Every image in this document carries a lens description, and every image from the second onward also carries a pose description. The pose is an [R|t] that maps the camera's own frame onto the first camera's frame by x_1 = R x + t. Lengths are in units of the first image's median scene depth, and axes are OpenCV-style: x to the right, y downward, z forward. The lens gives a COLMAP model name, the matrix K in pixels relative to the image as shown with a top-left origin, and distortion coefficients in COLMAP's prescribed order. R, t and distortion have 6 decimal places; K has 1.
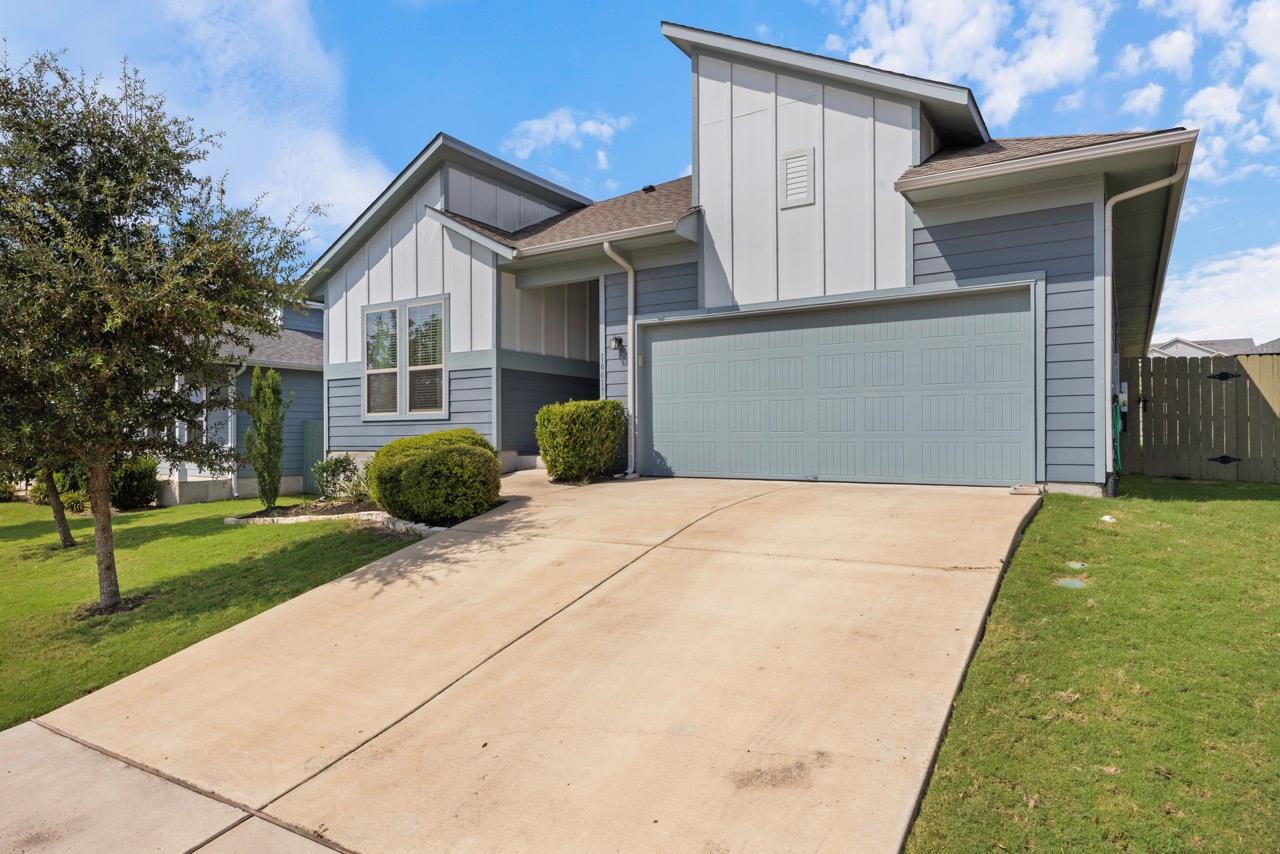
lens RADIAL K [[776.9, 0, 640.0], [0, 776.9, 427.0], [0, 0, 1]] dist [0.002789, 0.000536]
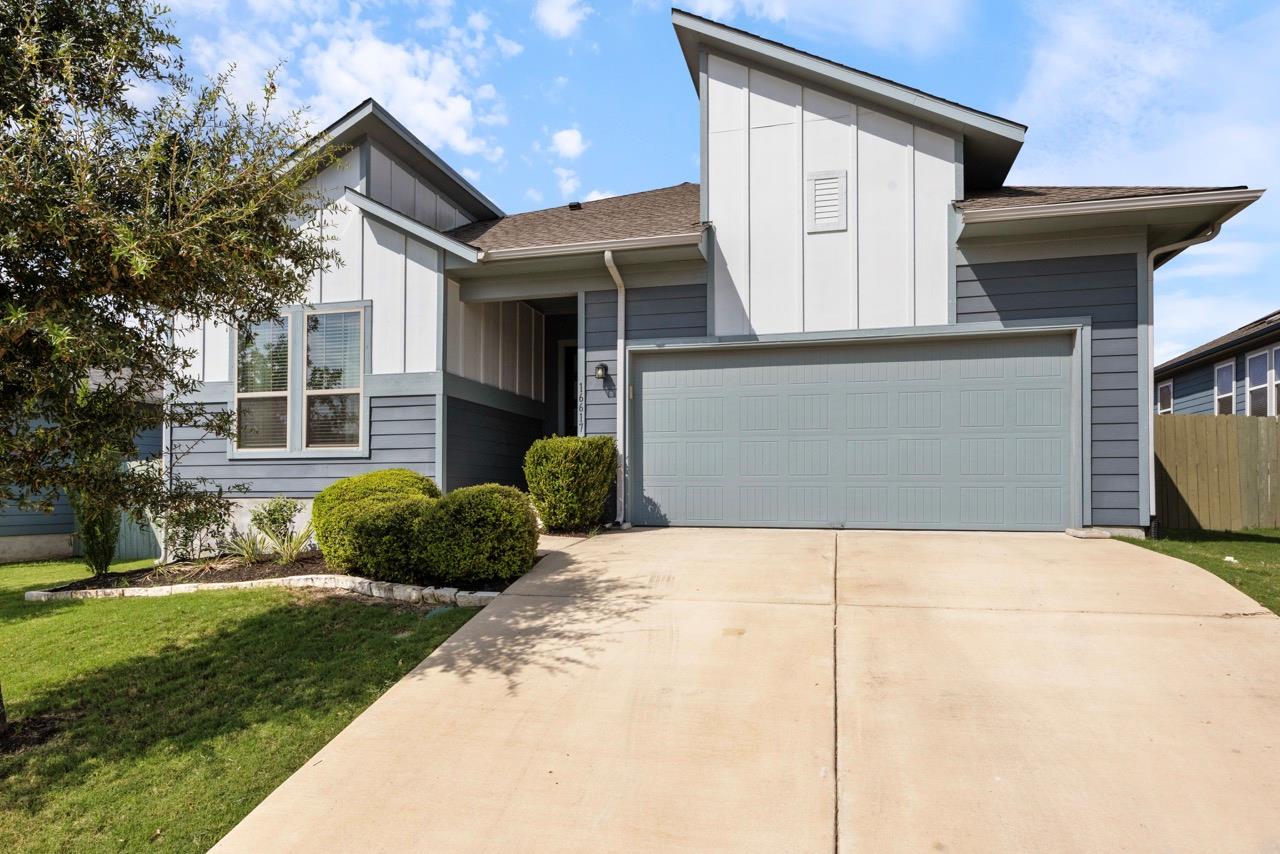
lens RADIAL K [[786.1, 0, 640.9], [0, 786.1, 467.5], [0, 0, 1]] dist [0.002746, 0.000707]
pose [[0.948431, 0.015629, 0.316597, -0.278923], [-0.009412, 0.999732, -0.021157, 0.017564], [-0.316843, 0.017086, 0.948324, 0.173654]]
